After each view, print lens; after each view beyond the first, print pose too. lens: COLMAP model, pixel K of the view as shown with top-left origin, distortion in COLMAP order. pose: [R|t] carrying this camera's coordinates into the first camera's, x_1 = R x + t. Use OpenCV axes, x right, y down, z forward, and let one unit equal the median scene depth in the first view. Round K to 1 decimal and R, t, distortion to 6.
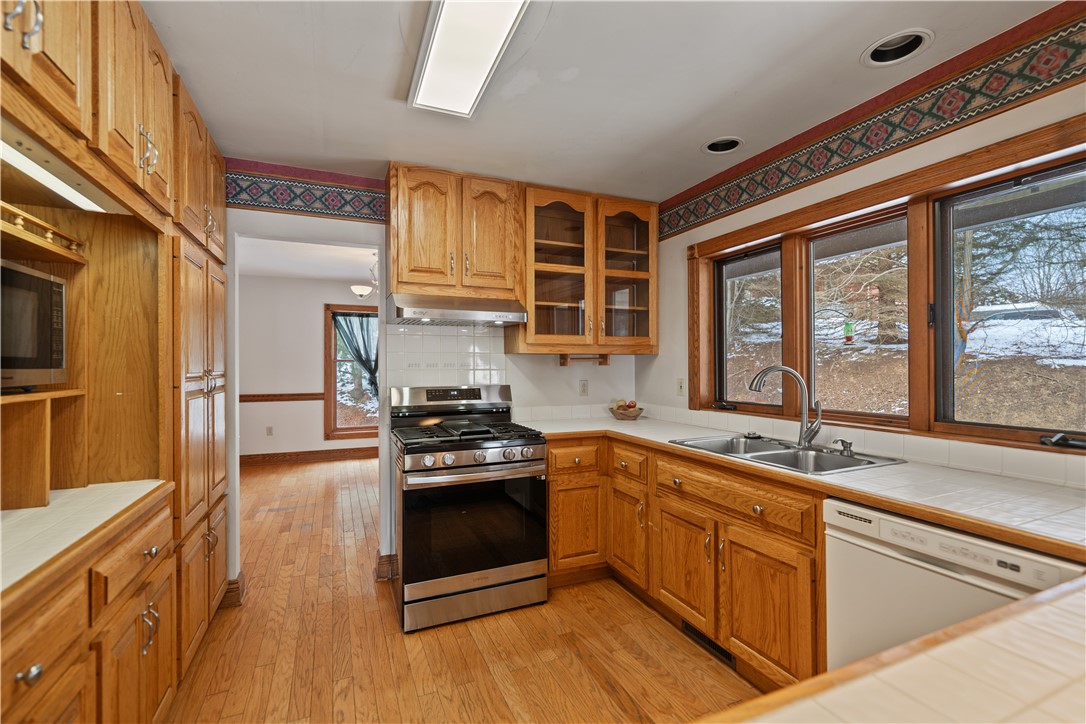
lens RADIAL K [[476.0, 0, 544.9], [0, 476.0, 364.3], [0, 0, 1]] dist [-0.000998, -0.000346]
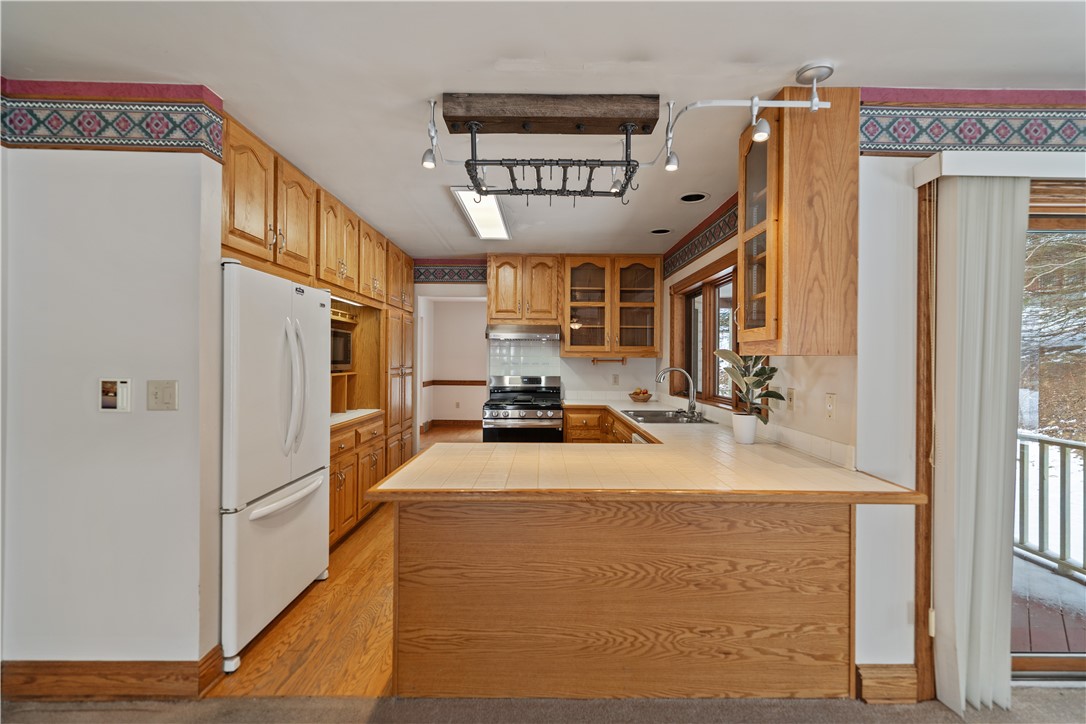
lens RADIAL K [[469.7, 0, 548.8], [0, 469.7, 359.7], [0, 0, 1]] dist [-0.000916, -0.000213]
pose [[0.920270, 0.009859, -0.391160, 0.555409], [-0.010071, 0.999948, 0.001511, -0.016286], [0.391154, 0.002549, 0.920322, -0.529493]]
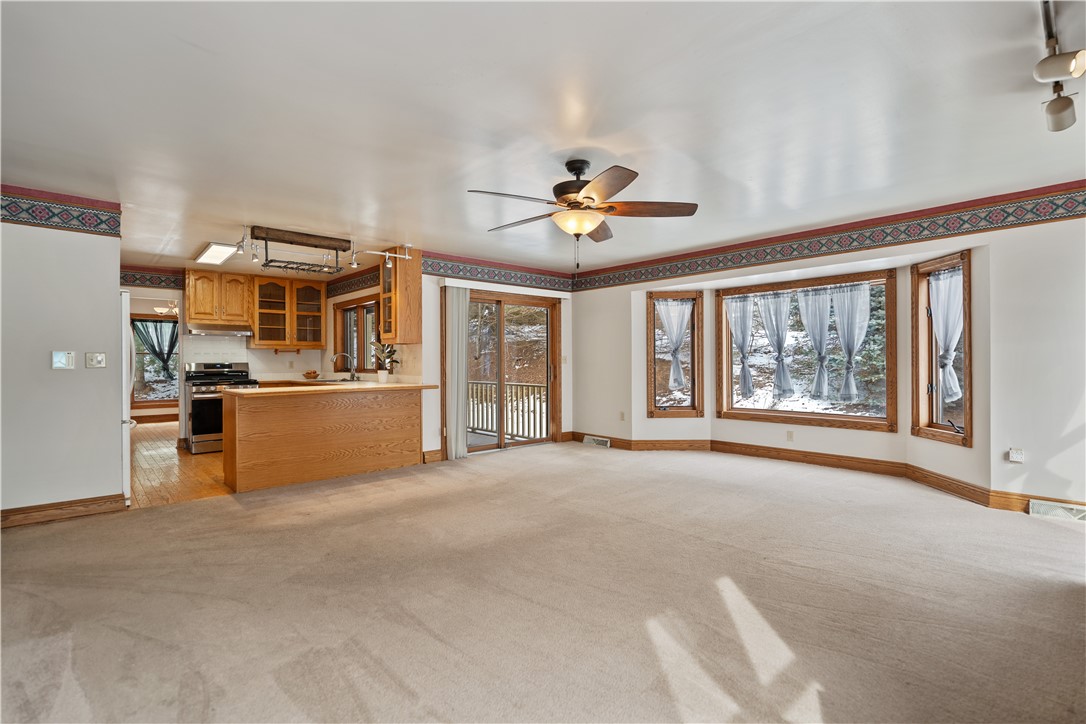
lens RADIAL K [[502.1, 0, 546.0], [0, 502.1, 359.3], [0, 0, 1]] dist [-0.000544, -0.000077]
pose [[0.946018, -0.000483, 0.324115, 0.514832], [0.002394, 0.999982, -0.005500, 0.046725], [-0.324106, 0.005979, 0.946002, -1.779005]]
